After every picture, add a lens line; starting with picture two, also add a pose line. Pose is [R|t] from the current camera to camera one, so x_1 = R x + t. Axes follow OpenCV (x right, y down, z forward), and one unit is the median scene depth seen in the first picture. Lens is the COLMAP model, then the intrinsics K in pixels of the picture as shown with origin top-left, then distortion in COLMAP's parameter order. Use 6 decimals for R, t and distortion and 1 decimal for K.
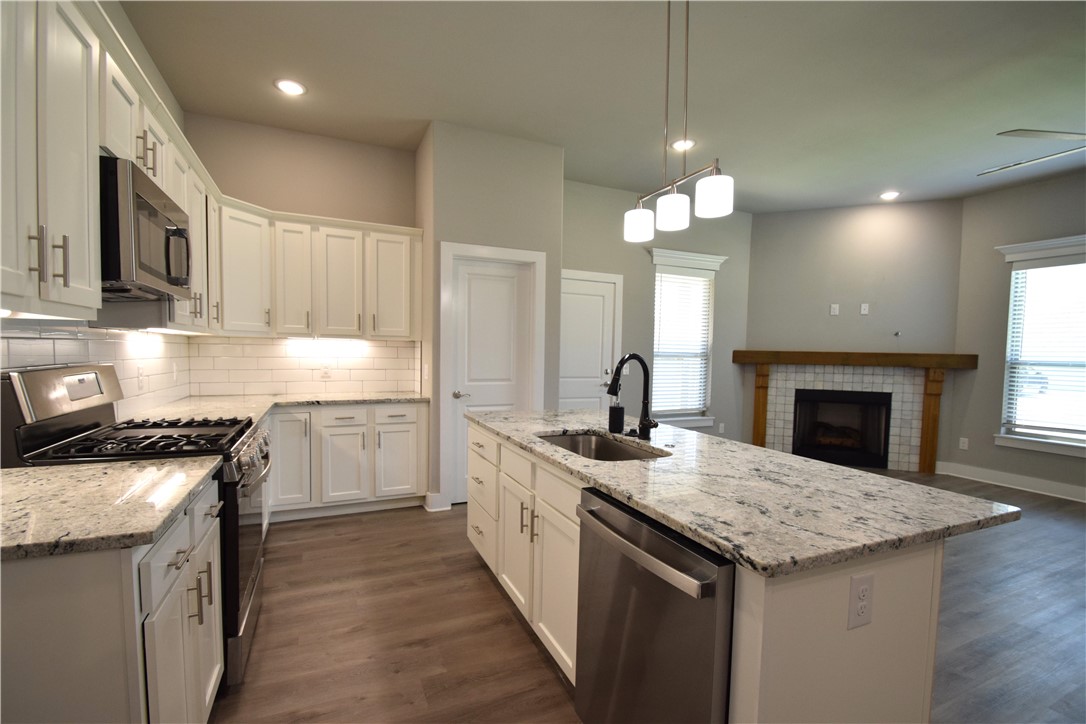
lens RADIAL K [[480.0, 0, 536.0], [0, 480.0, 377.9], [0, 0, 1]] dist [0.001400, -0.000571]
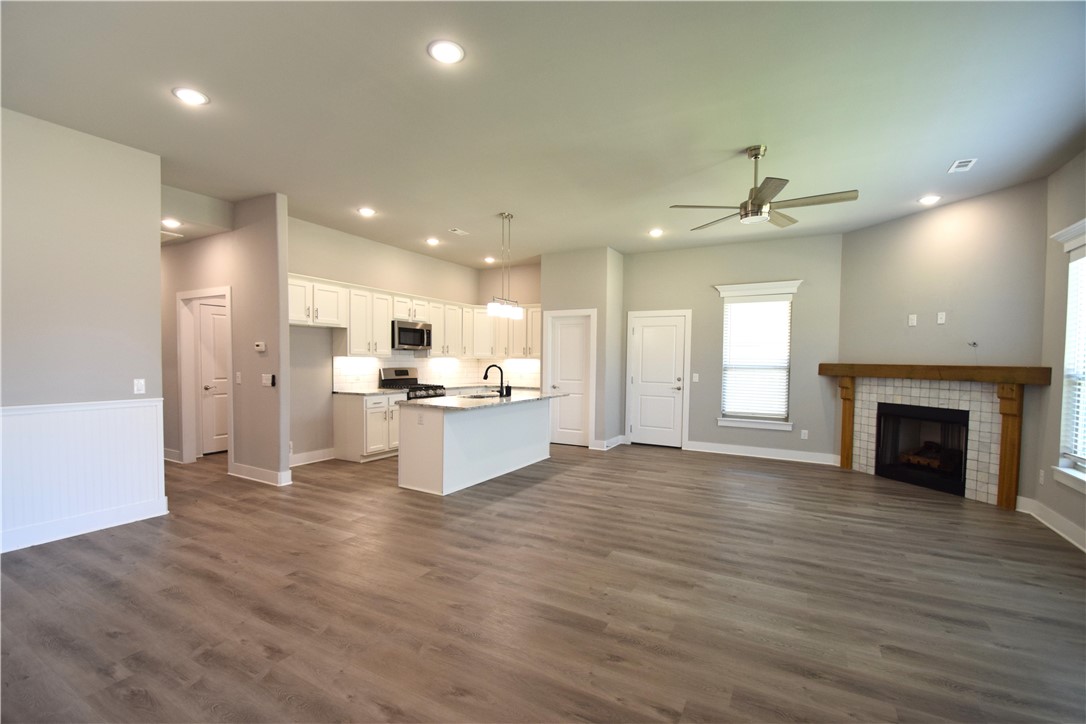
lens RADIAL K [[480.0, 0, 536.0], [0, 480.0, 377.9], [0, 0, 1]] dist [0.001400, -0.000571]
pose [[0.599754, 0.019316, -0.799951, 0.971333], [-0.045772, 0.998900, -0.010197, 0.016146], [0.798874, 0.042731, 0.599979, -0.167284]]
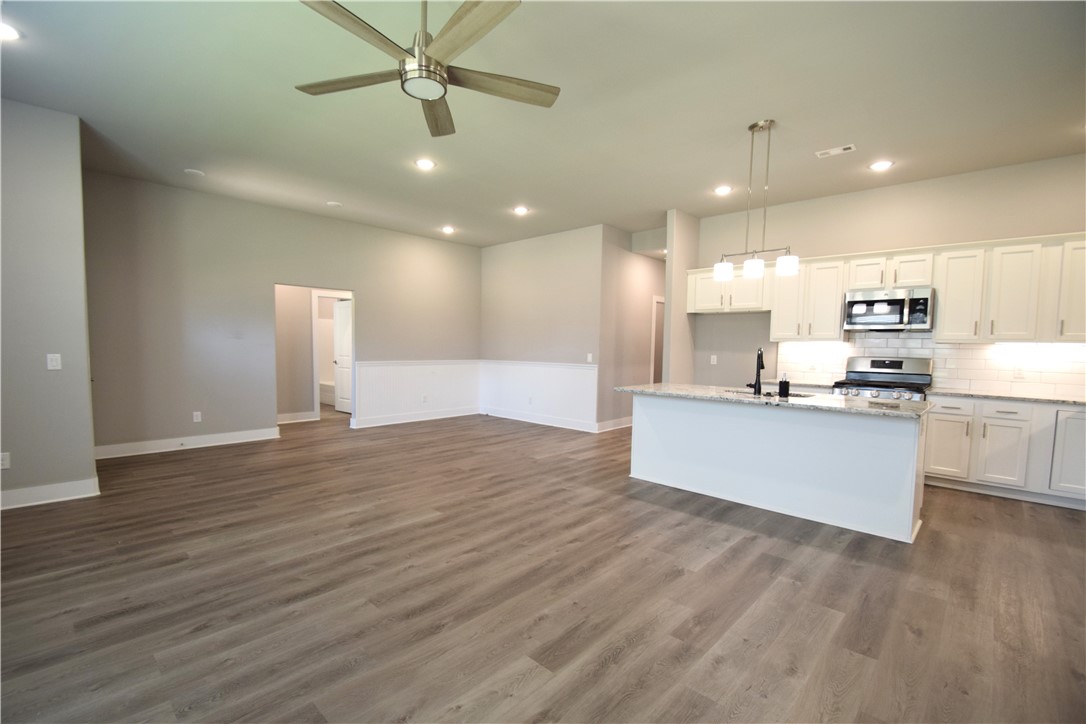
lens RADIAL K [[480.0, 0, 536.0], [0, 480.0, 377.9], [0, 0, 1]] dist [0.001400, -0.000571]
pose [[-0.924590, -0.004836, -0.380933, 0.670387], [-0.053217, 0.991755, 0.116576, -0.041150], [0.377229, 0.128057, -0.917224, 0.935165]]
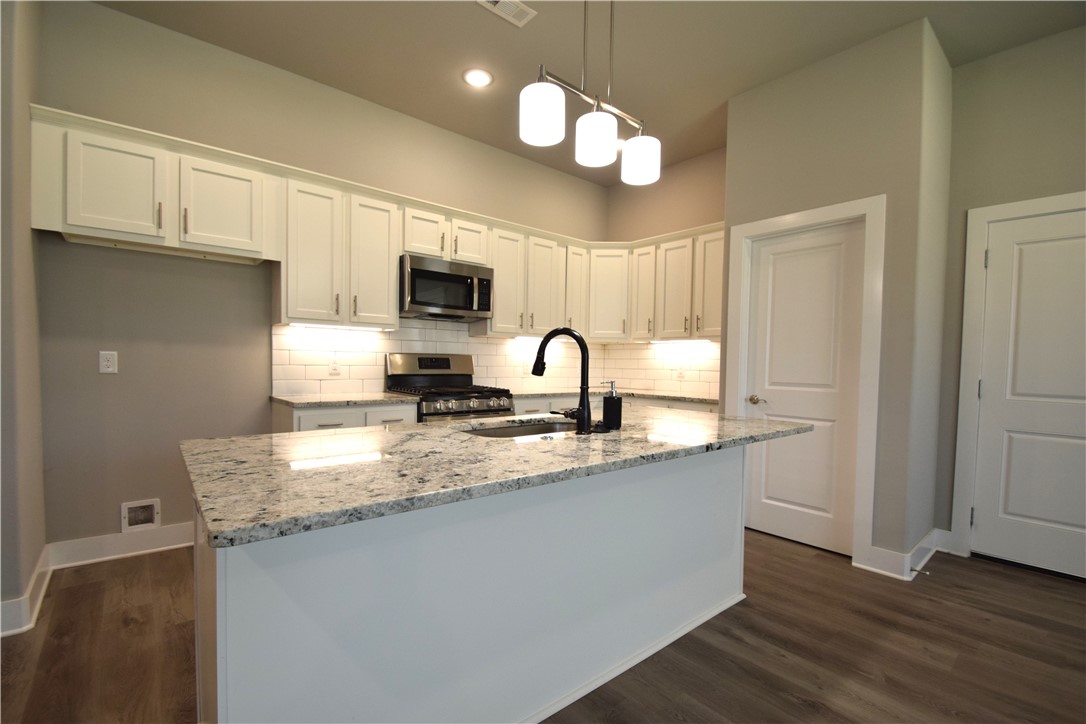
lens RADIAL K [[480.0, 0, 536.0], [0, 480.0, 377.9], [0, 0, 1]] dist [0.001400, -0.000571]
pose [[0.277877, 0.019244, -0.960424, 0.389718], [-0.067692, 0.997706, 0.000406, 0.016236], [0.958229, 0.064900, 0.278543, 0.280905]]
